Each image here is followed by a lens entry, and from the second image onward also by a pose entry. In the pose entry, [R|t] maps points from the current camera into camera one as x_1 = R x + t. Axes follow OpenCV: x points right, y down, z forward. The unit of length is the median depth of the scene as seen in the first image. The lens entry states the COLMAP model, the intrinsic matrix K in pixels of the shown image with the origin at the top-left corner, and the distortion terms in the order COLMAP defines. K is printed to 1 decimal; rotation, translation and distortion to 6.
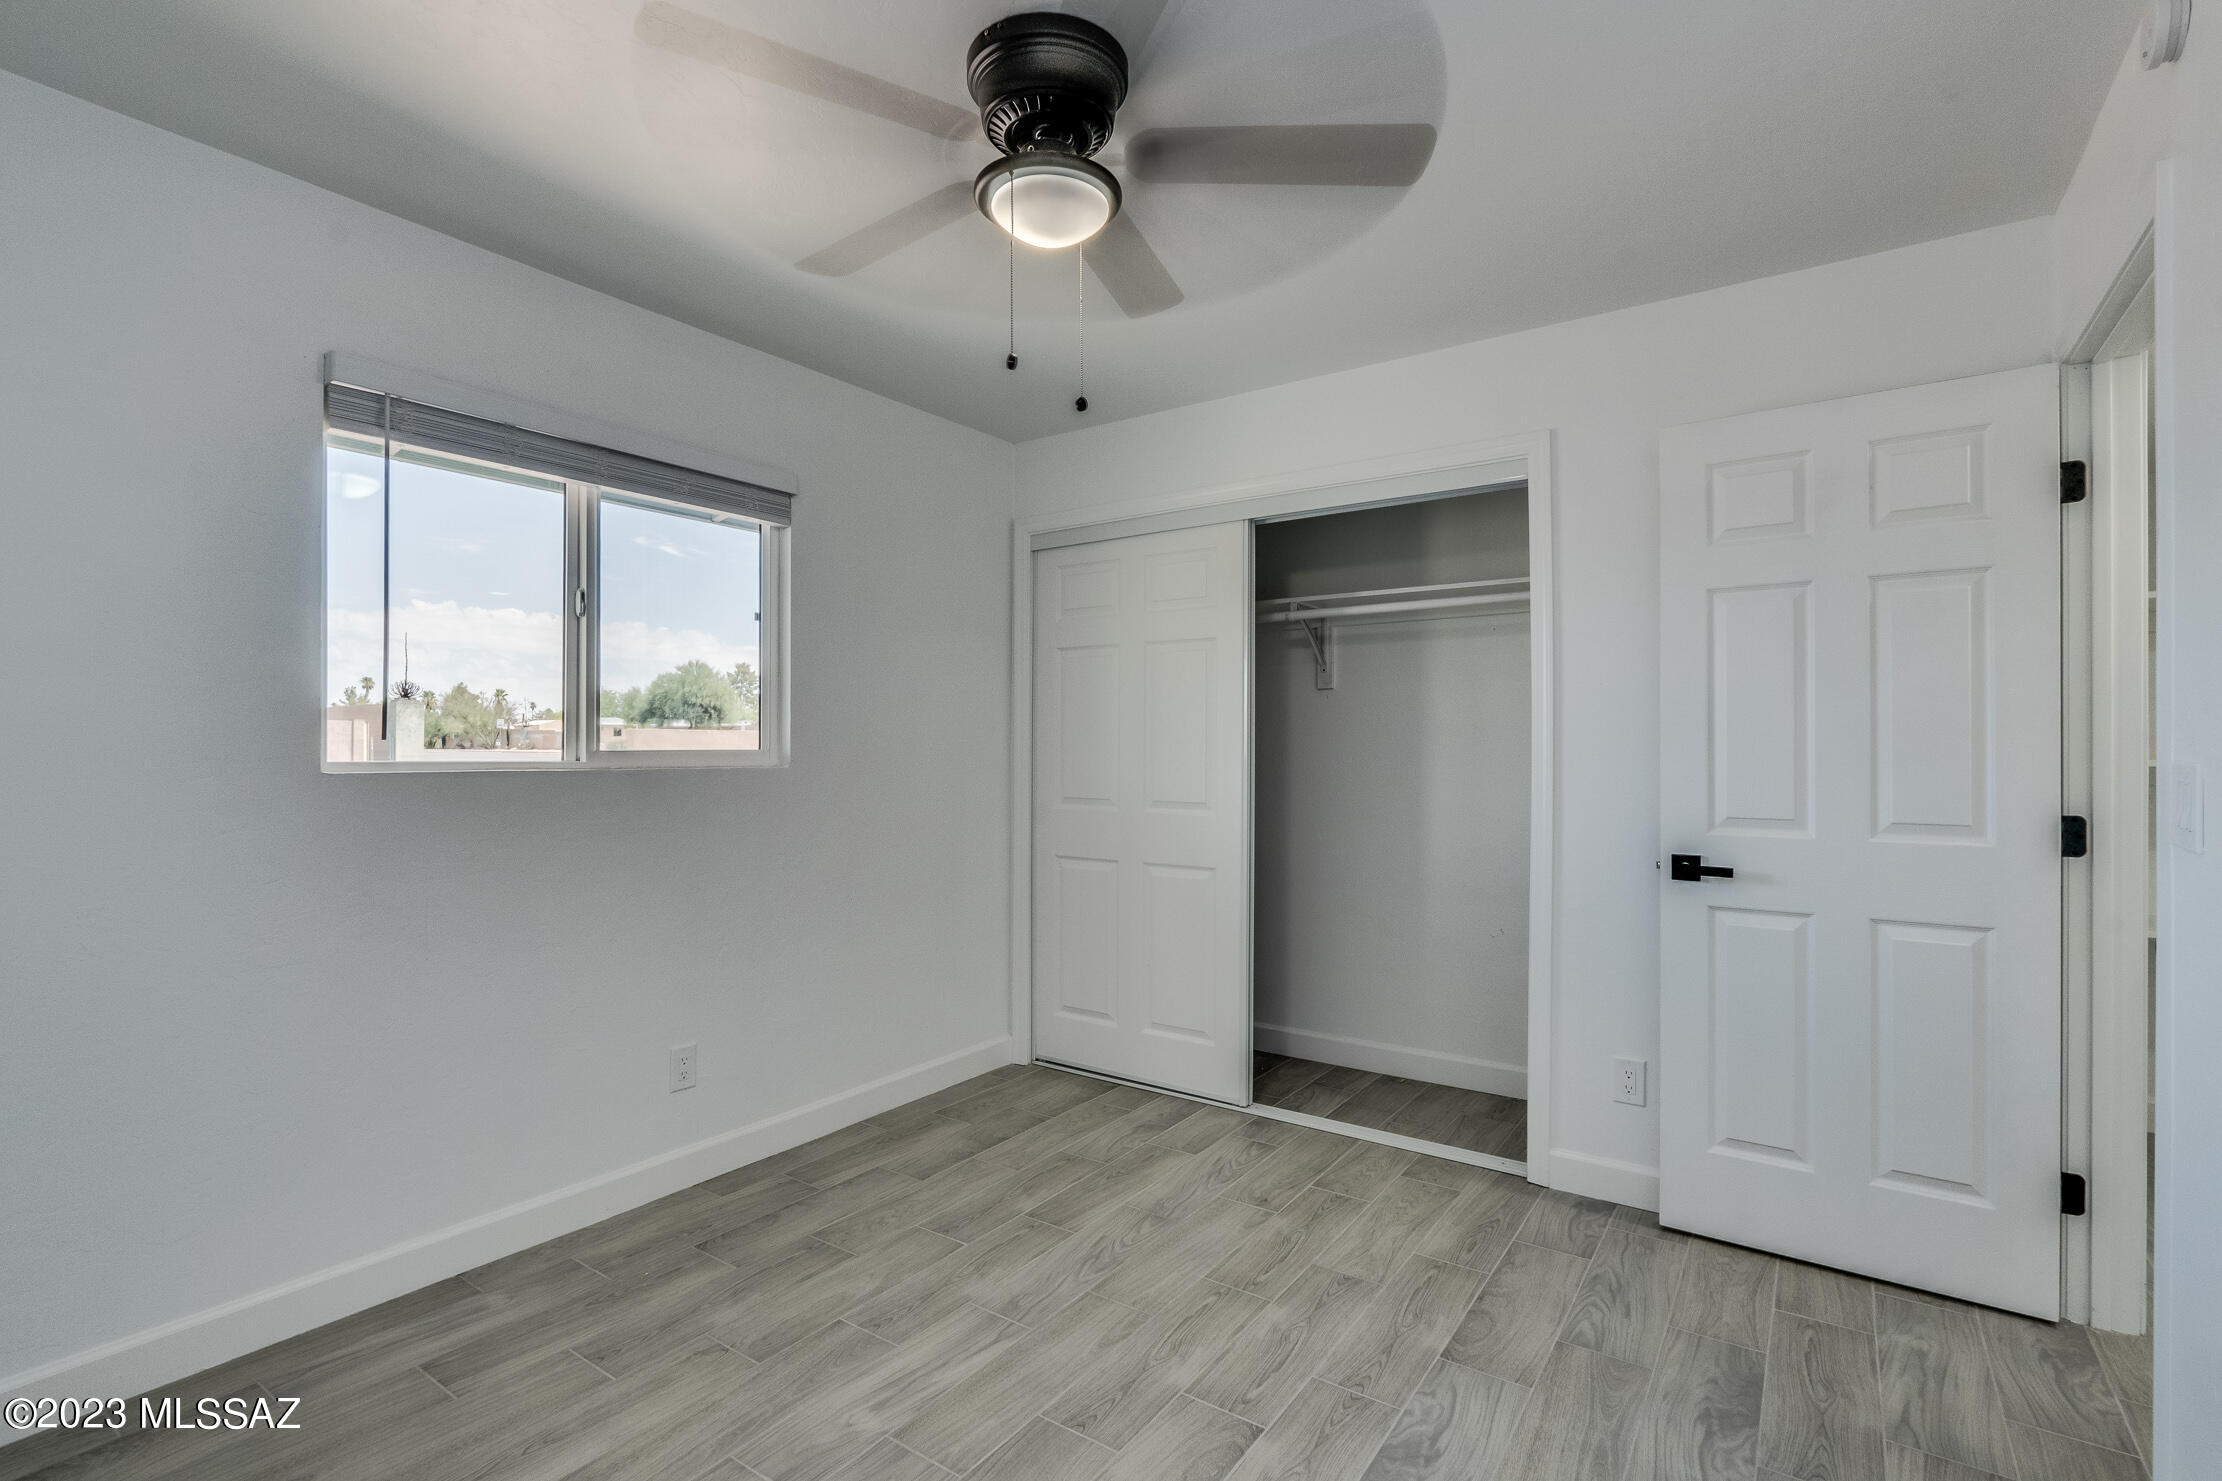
lens RADIAL K [[1017.8, 0, 1127.6], [0, 1017.8, 747.1], [0, 0, 1]] dist [-0.004107, 0.000465]
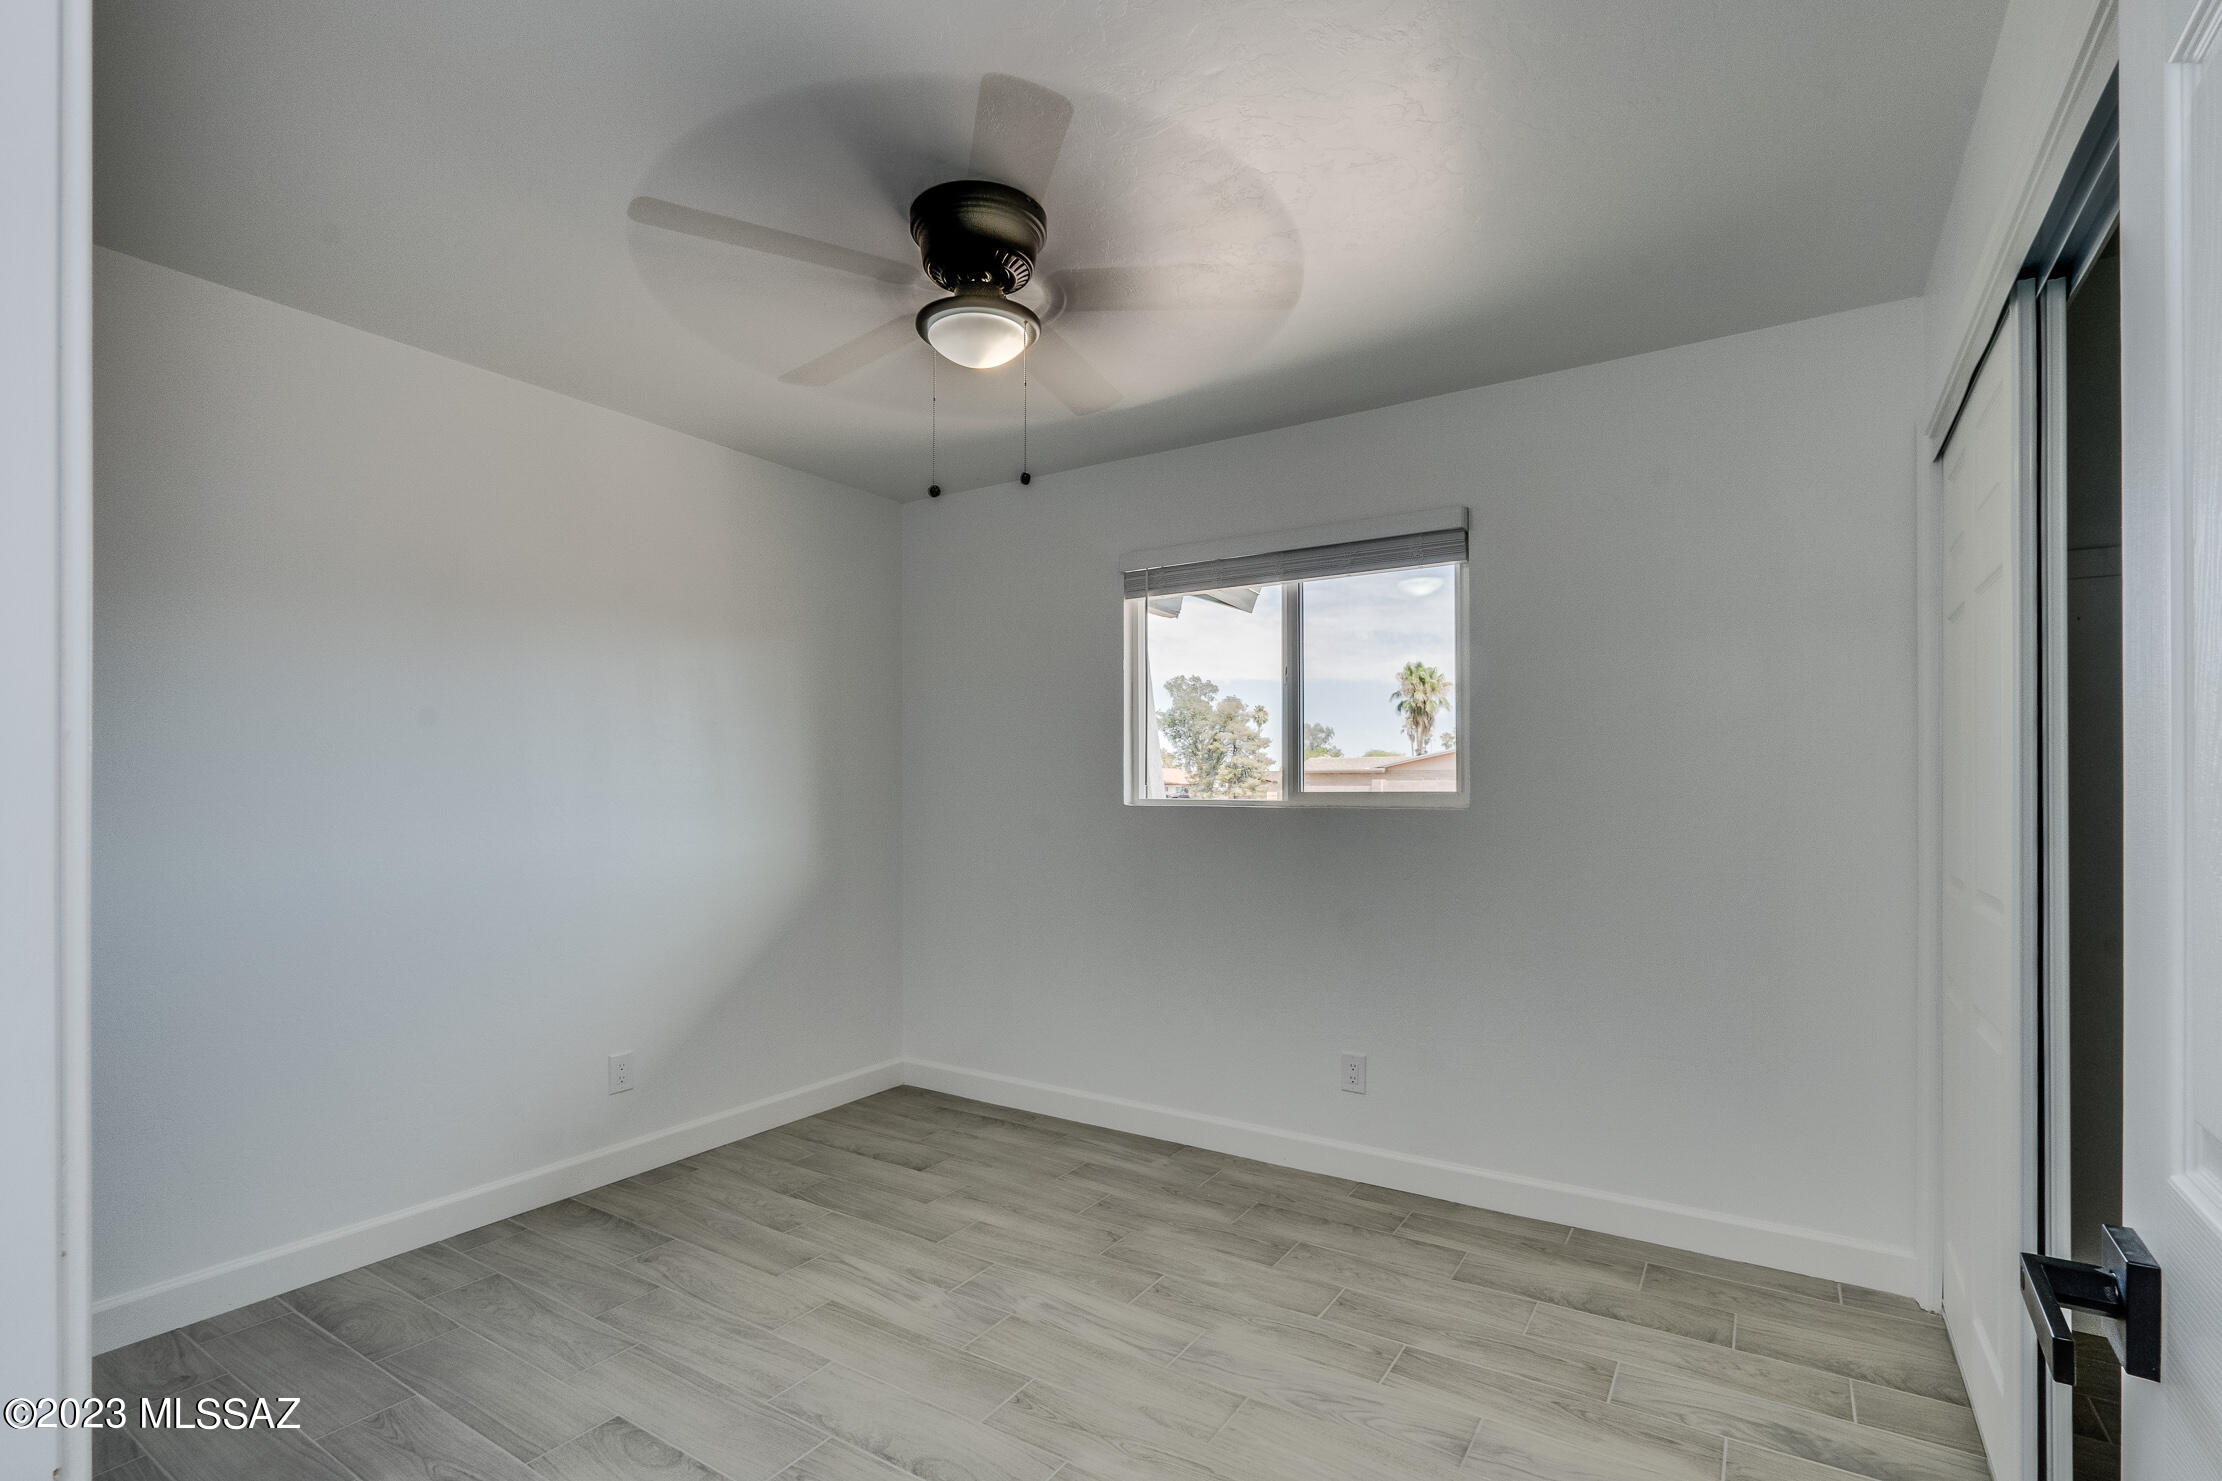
lens RADIAL K [[1017.8, 0, 1090.3], [0, 1017.8, 773.8], [0, 0, 1]] dist [-0.004107, 0.000465]
pose [[0.034932, -0.020993, -0.999169, 0.839465], [-0.000513, 0.999779, -0.021023, 0.009187], [0.999390, 0.001247, 0.034914, 0.815587]]
